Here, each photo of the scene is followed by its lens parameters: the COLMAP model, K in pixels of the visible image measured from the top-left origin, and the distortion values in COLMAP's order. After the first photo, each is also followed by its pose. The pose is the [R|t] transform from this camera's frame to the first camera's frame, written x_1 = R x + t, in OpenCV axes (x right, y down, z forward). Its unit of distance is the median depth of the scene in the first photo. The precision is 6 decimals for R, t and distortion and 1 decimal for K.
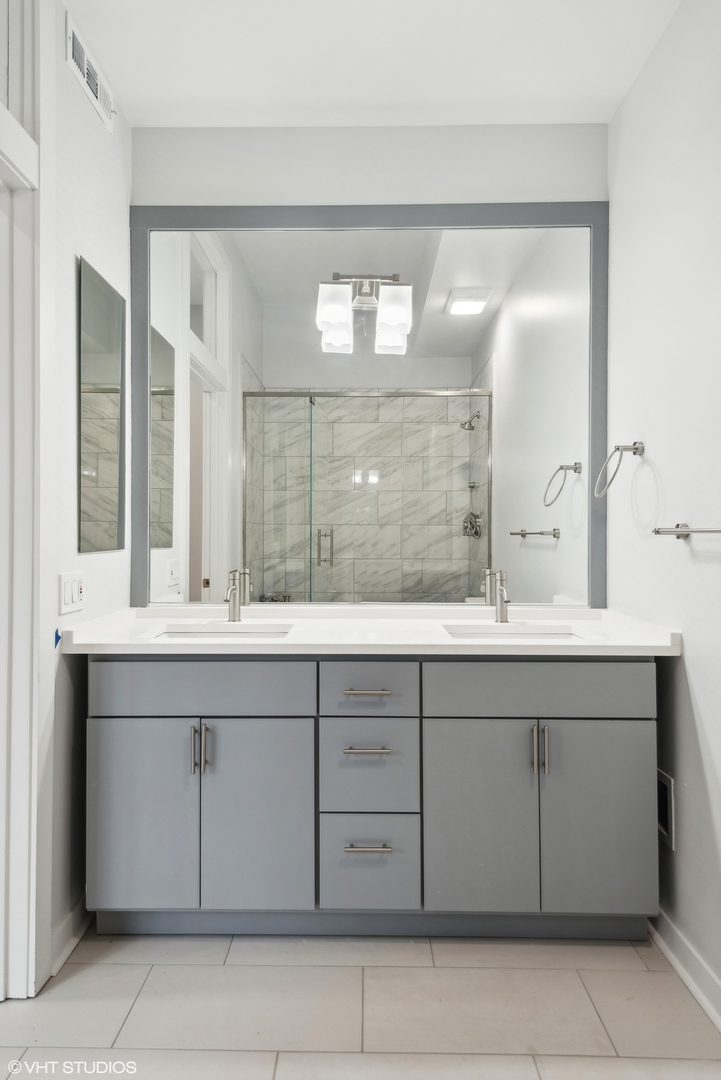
lens RADIAL K [[630.2, 0, 360.6], [0, 630.2, 534.3], [0, 0, 1]] dist [0.007070, 0.001103]
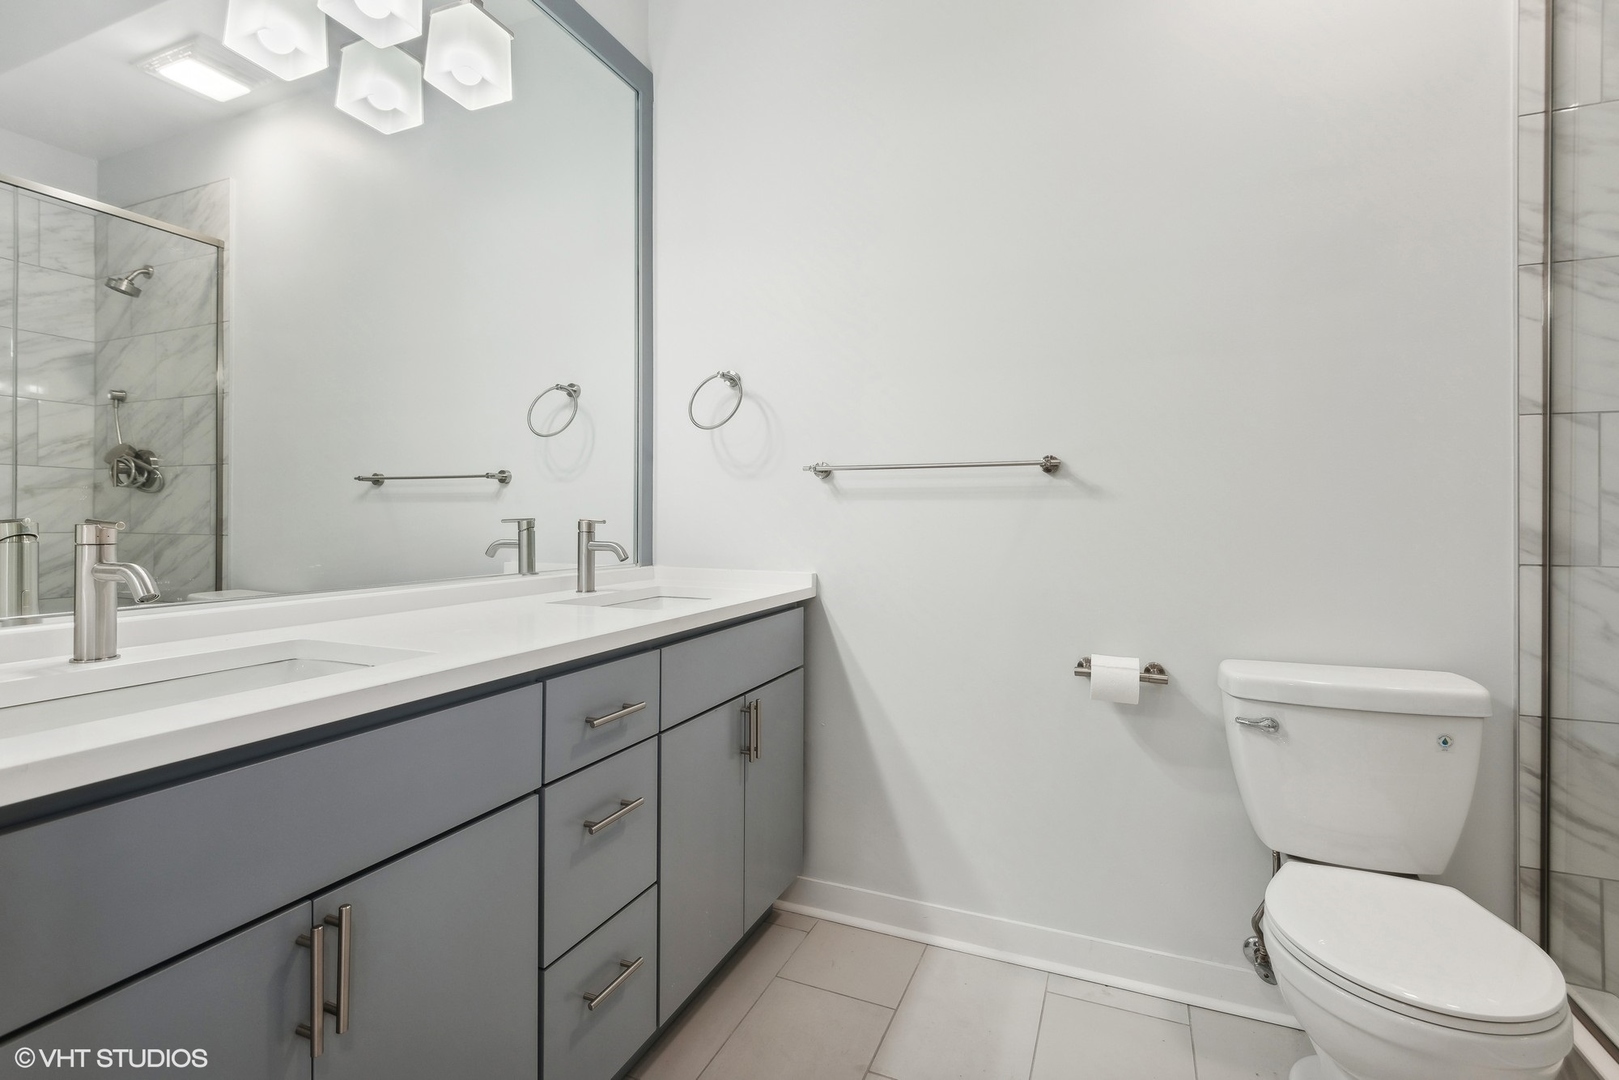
lens RADIAL K [[739.1, 0, 805.9], [0, 739.1, 519.8], [0, 0, 1]] dist [-0.002850, -0.000784]
pose [[0.381906, -0.004465, 0.924190, -0.437718], [-0.006045, 0.999955, 0.007329, 0.050744], [-0.924182, -0.008385, 0.381862, 0.457976]]
